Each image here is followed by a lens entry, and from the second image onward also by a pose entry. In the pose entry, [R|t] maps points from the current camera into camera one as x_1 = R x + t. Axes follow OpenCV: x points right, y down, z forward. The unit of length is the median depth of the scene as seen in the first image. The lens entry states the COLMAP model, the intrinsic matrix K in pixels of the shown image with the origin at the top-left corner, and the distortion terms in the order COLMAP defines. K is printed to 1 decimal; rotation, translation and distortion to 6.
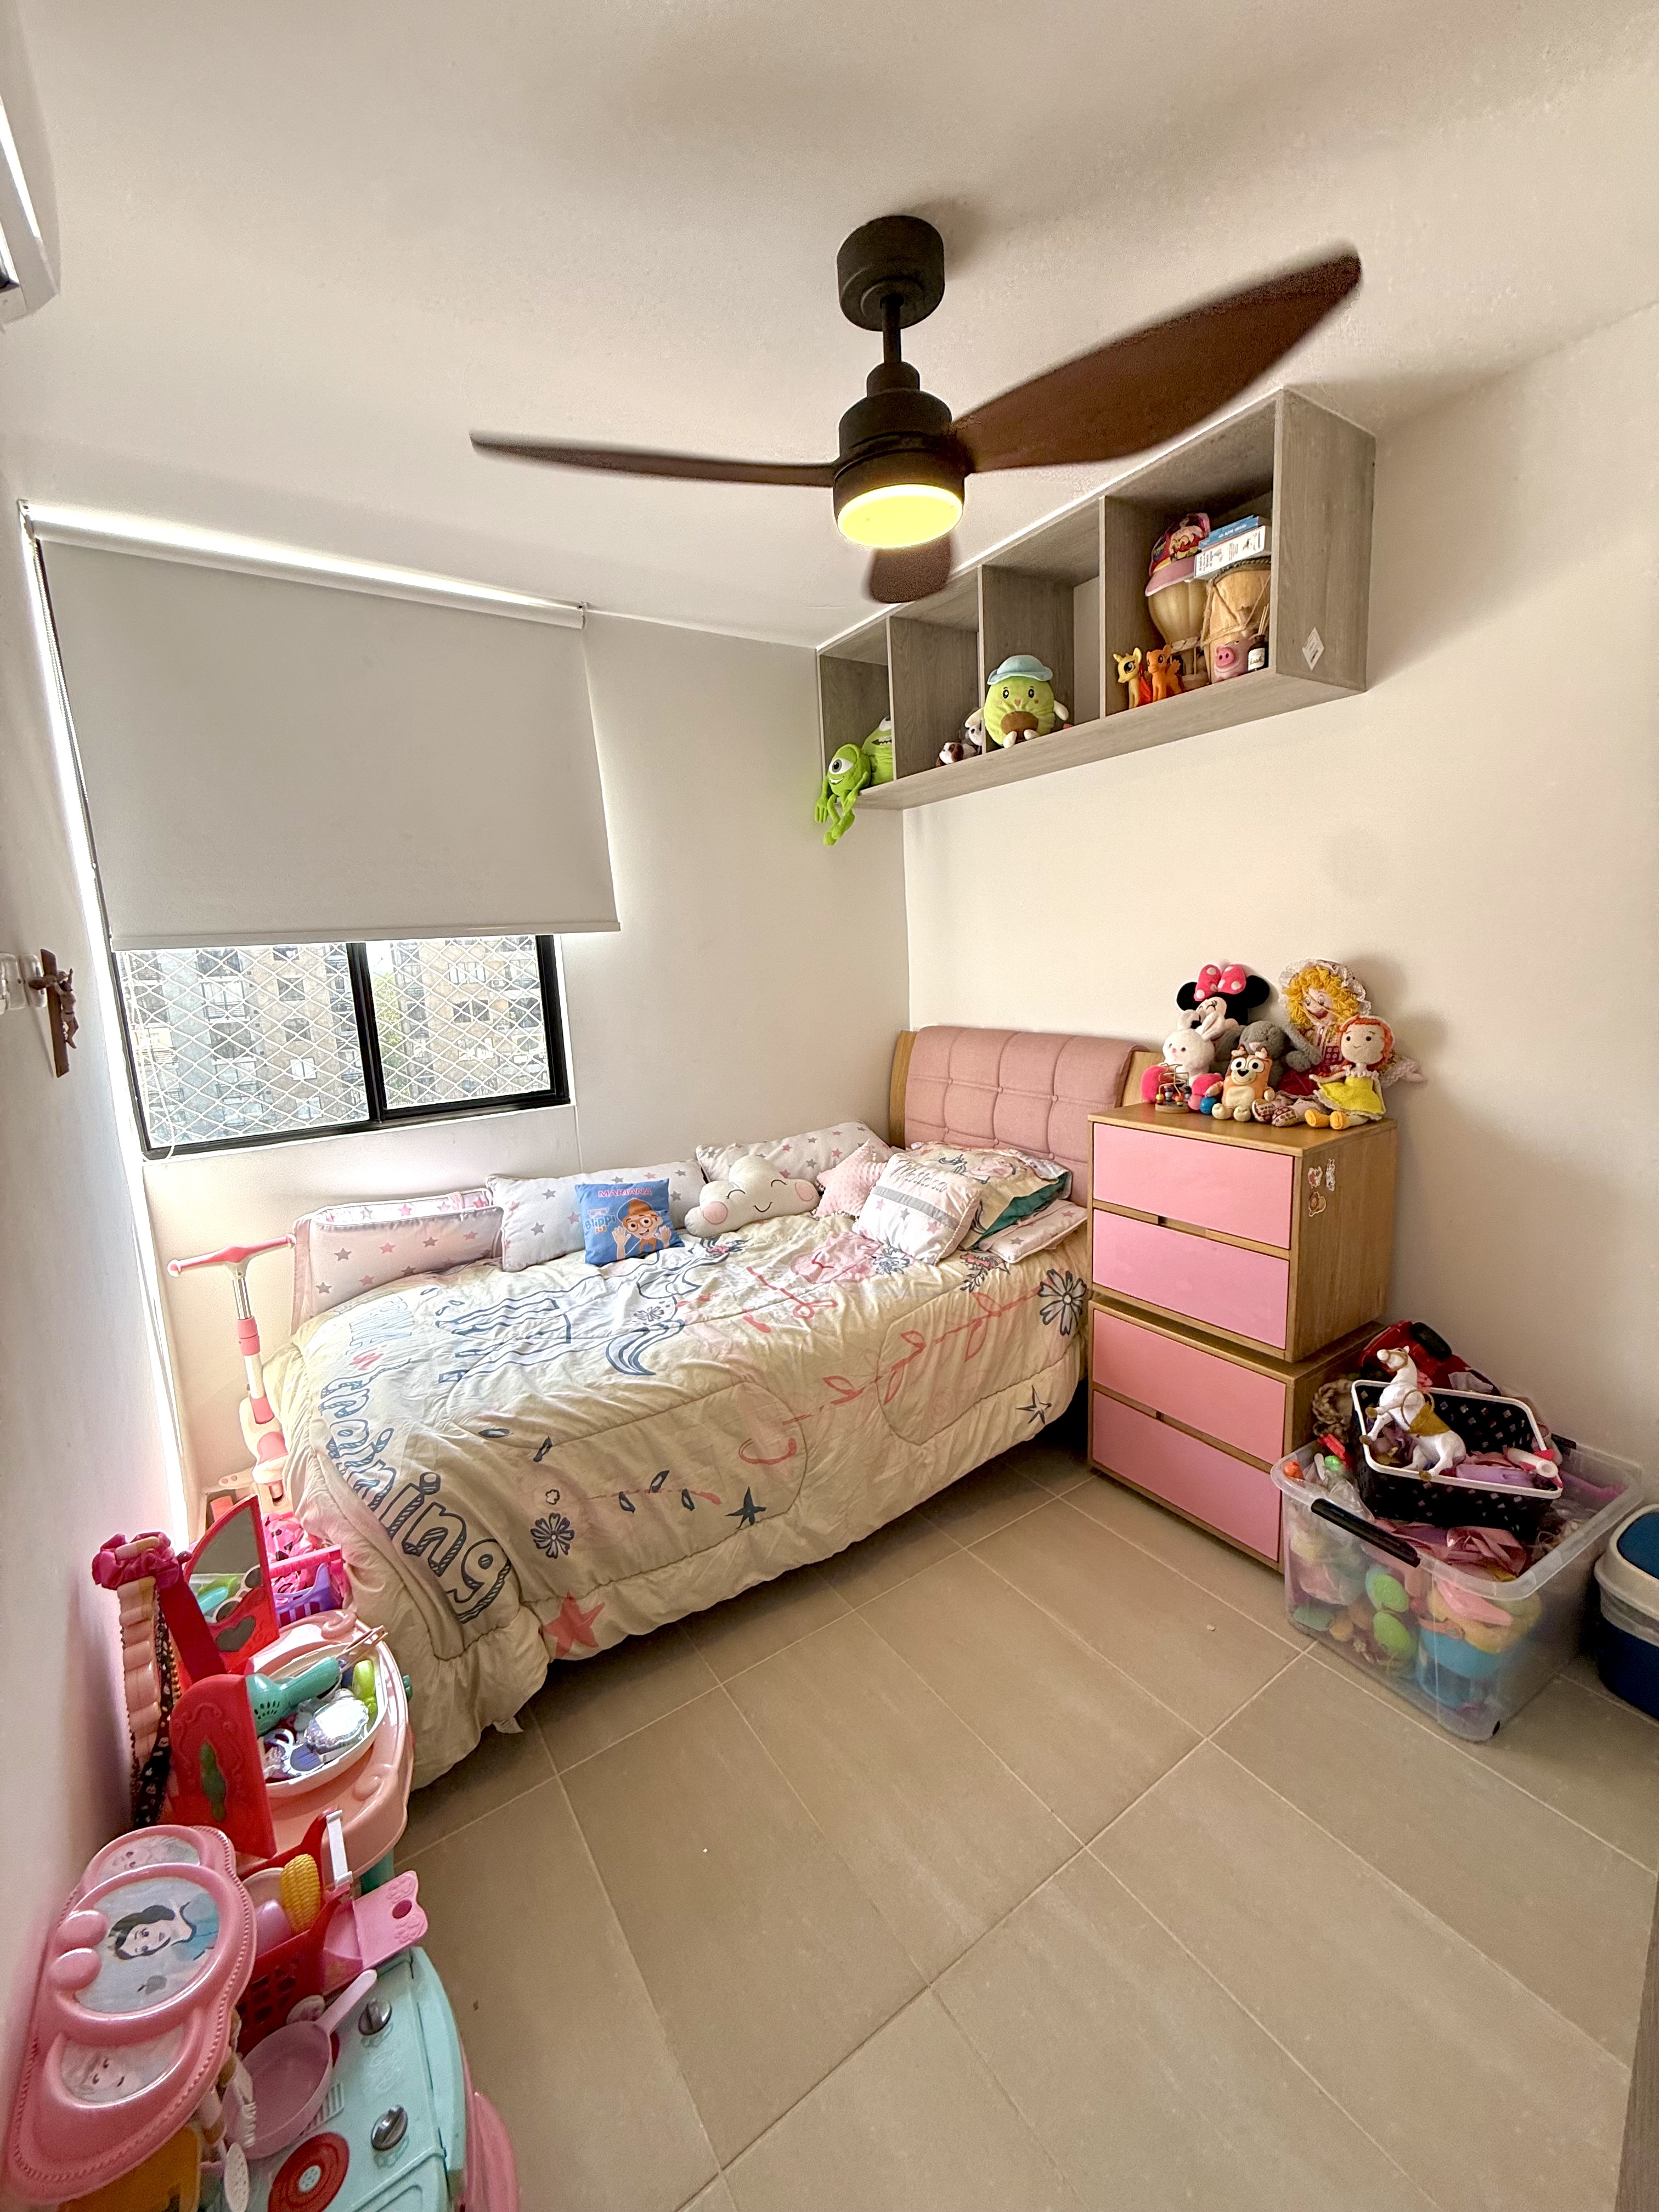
lens RADIAL K [[878.1, 0, 828.8], [0, 878.1, 1103.4], [0, 0, 1]] dist [-0.002824, 0.000255]
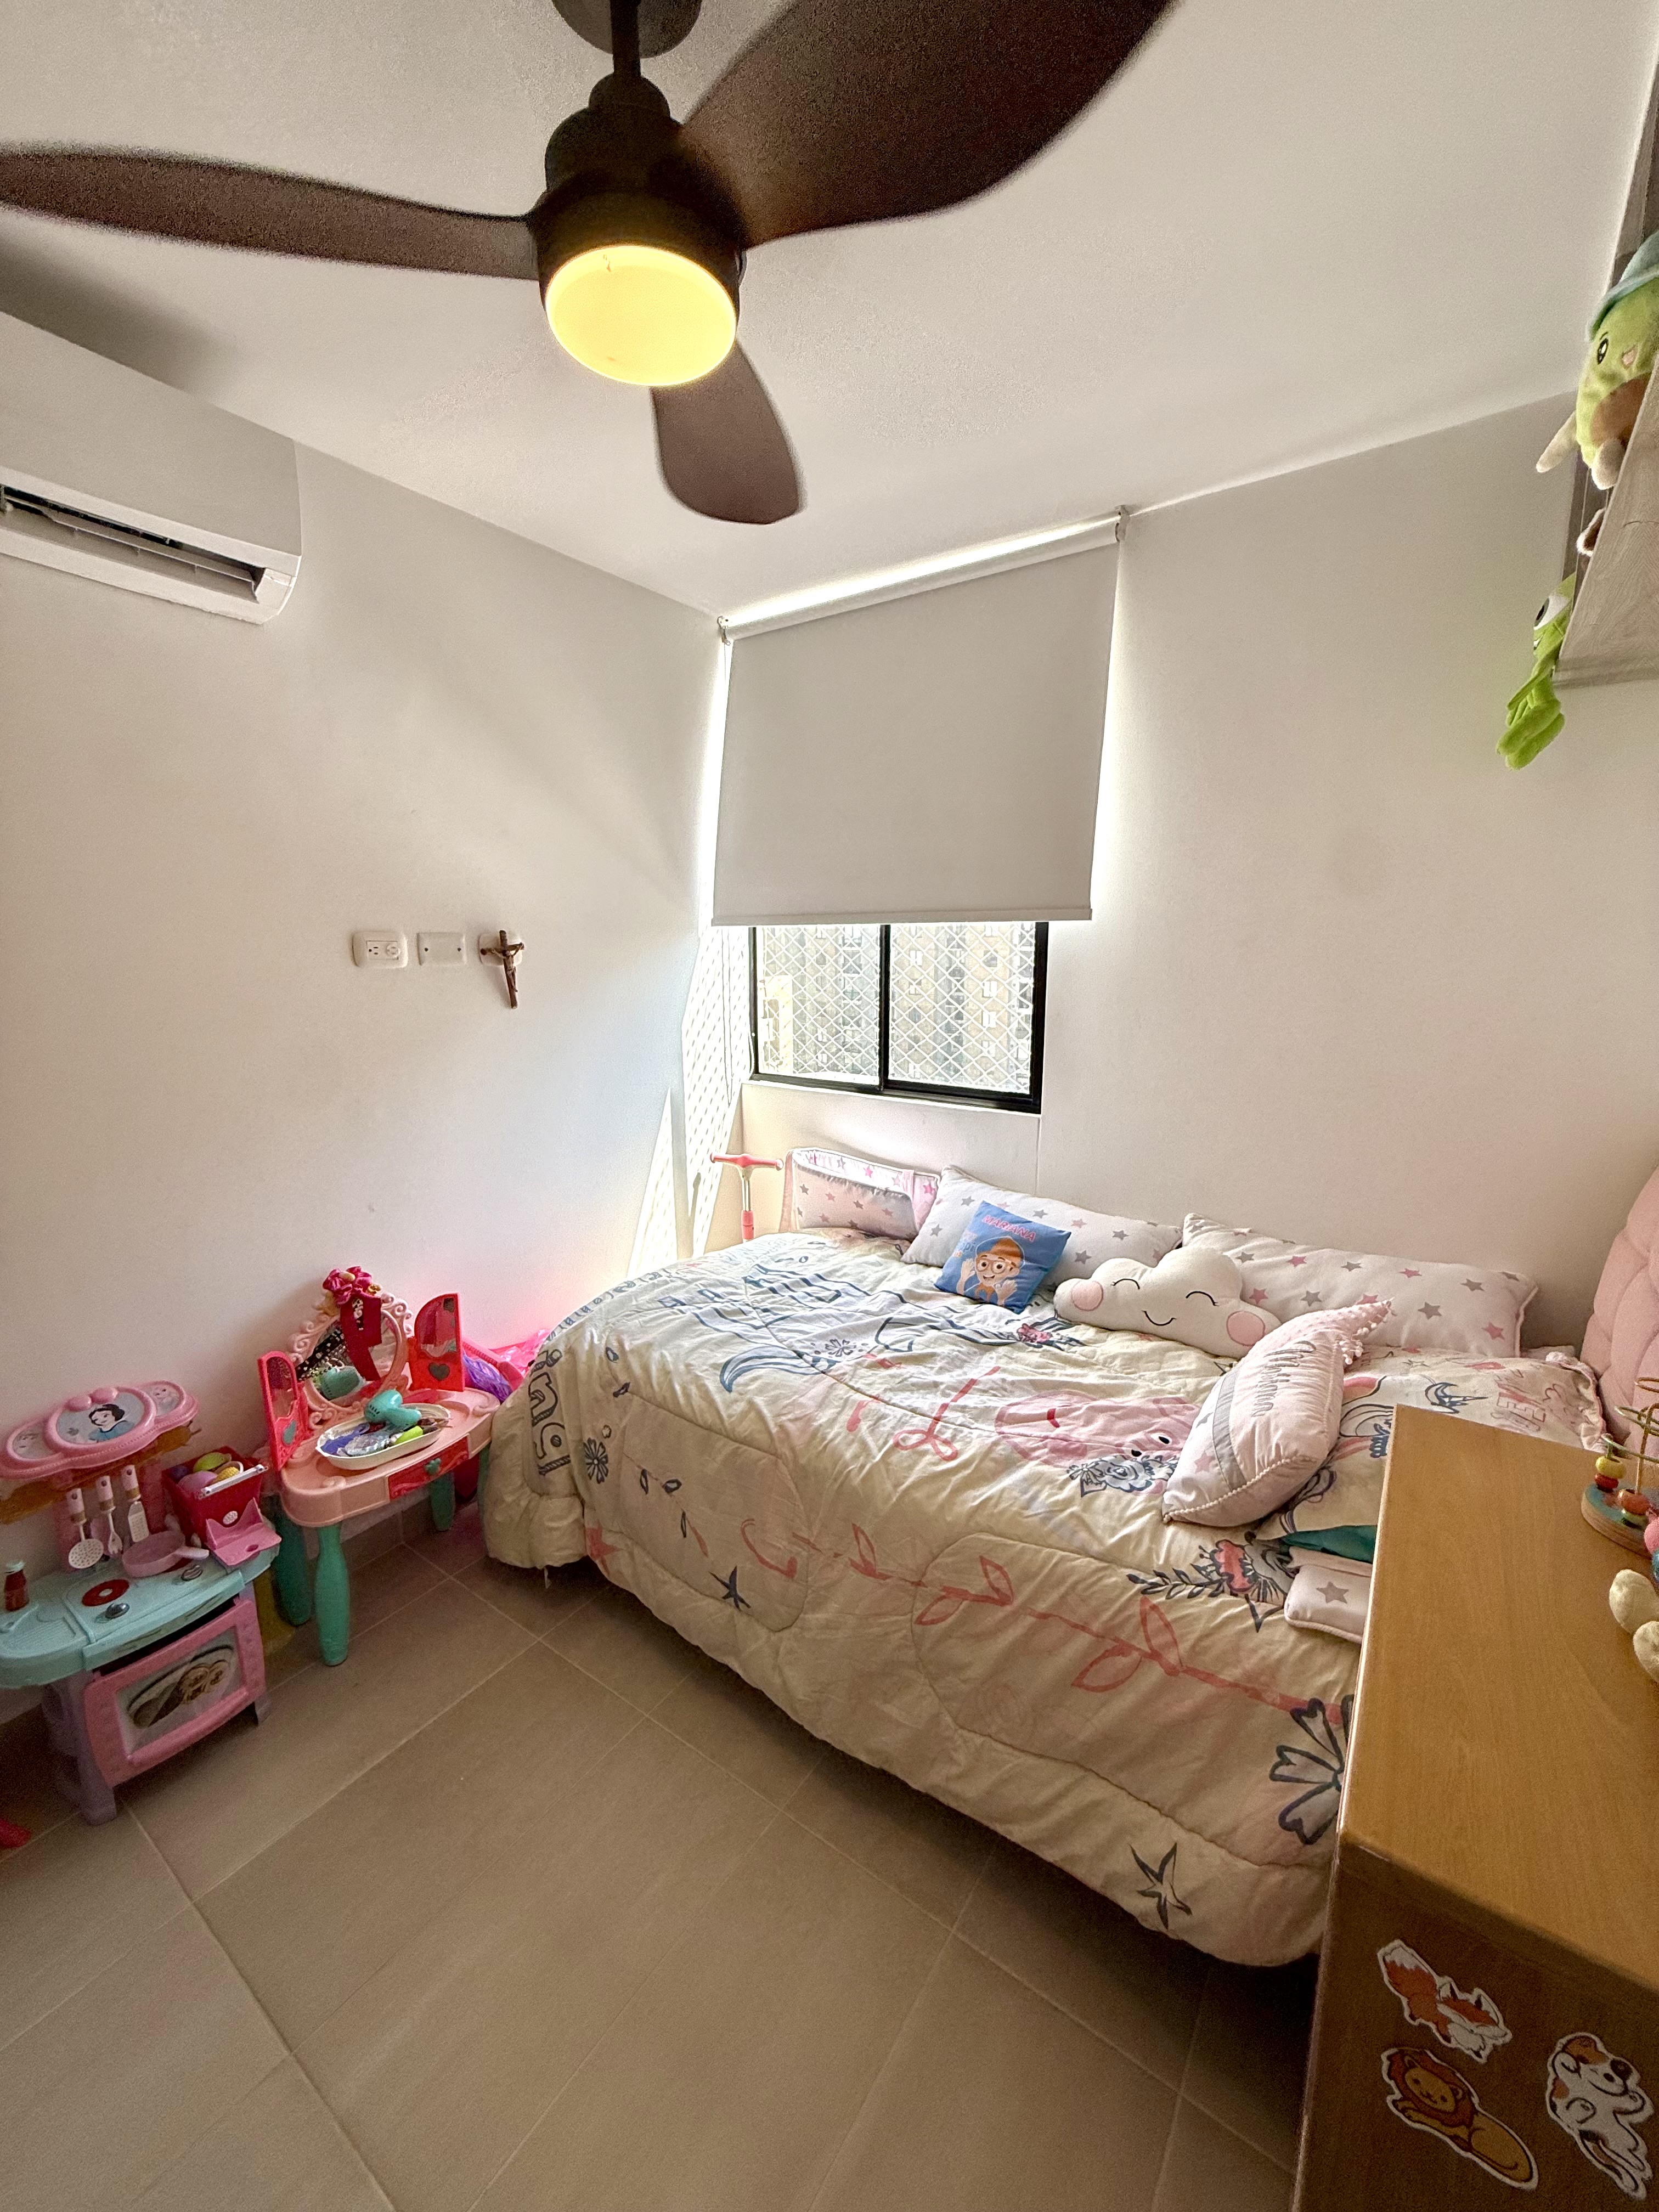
lens RADIAL K [[878.1, 0, 823.9], [0, 878.1, 1102.0], [0, 0, 1]] dist [-0.002824, 0.000255]
pose [[0.356629, 0.211711, -0.909942, 0.520001], [-0.179540, 0.971361, 0.155635, -0.134022], [0.916832, 0.107867, 0.384426, 0.562756]]
